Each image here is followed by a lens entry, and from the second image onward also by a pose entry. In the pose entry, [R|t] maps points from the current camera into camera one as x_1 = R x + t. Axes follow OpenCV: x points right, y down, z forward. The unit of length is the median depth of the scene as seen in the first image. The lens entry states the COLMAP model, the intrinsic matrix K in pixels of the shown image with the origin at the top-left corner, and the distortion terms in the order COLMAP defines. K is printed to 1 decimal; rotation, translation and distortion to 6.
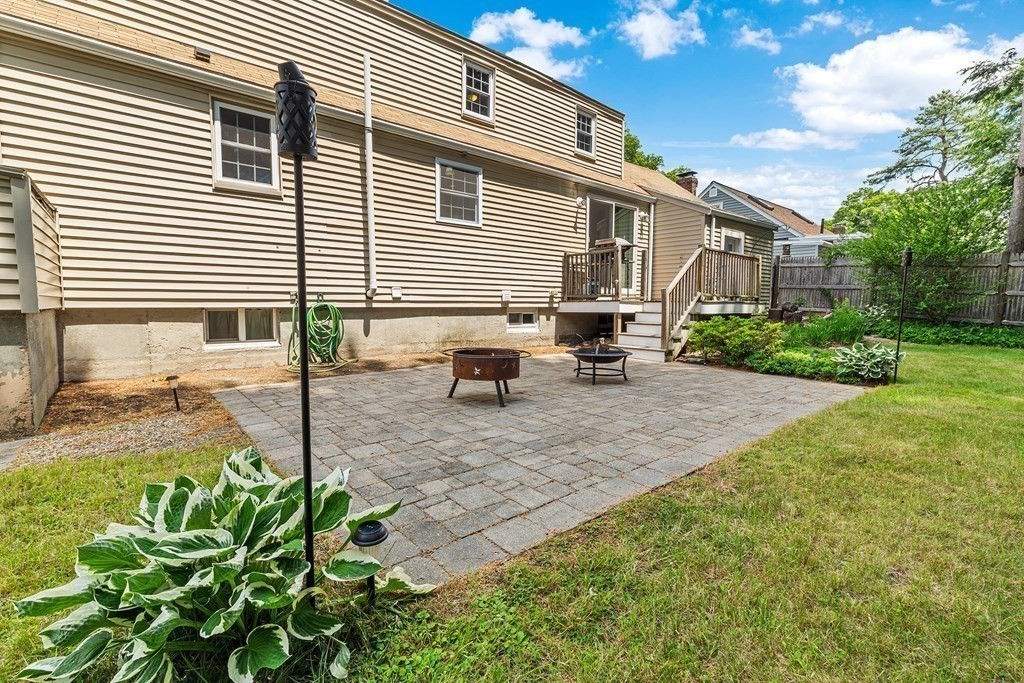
lens RADIAL K [[462.4, 0, 513.5], [0, 462.4, 330.3], [0, 0, 1]] dist [0.004090, 0.000594]
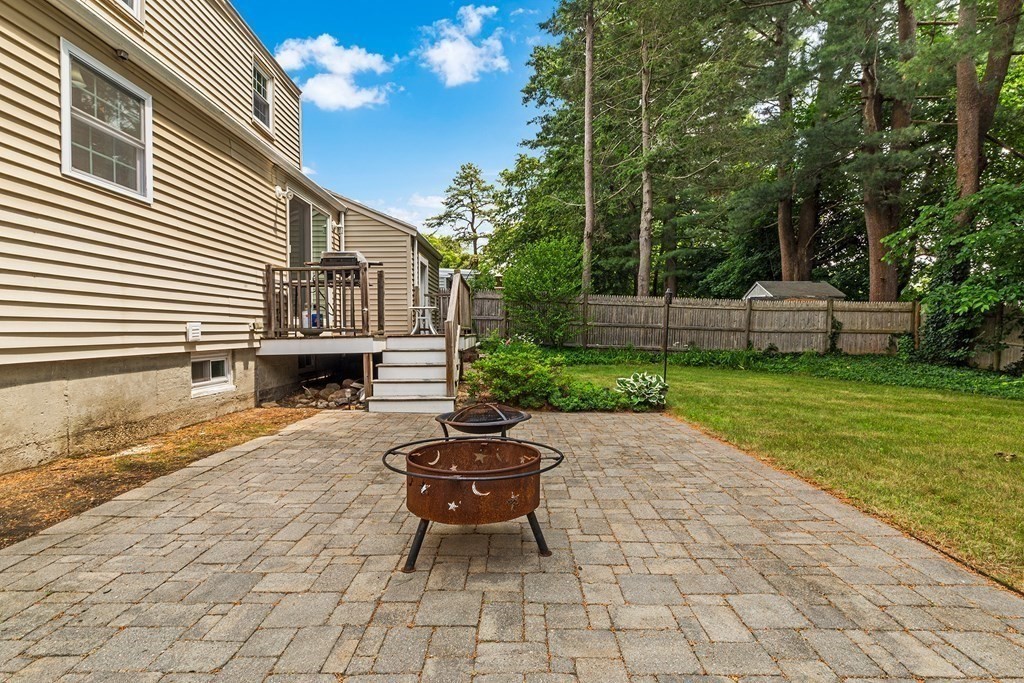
lens RADIAL K [[499.0, 0, 527.3], [0, 499.0, 334.7], [0, 0, 1]] dist [-0.003041, -0.000285]
pose [[0.647564, -0.017774, 0.761804, -0.209109], [0.056901, 0.998065, -0.025082, -0.031728], [-0.759884, 0.059589, 0.647322, 0.285047]]
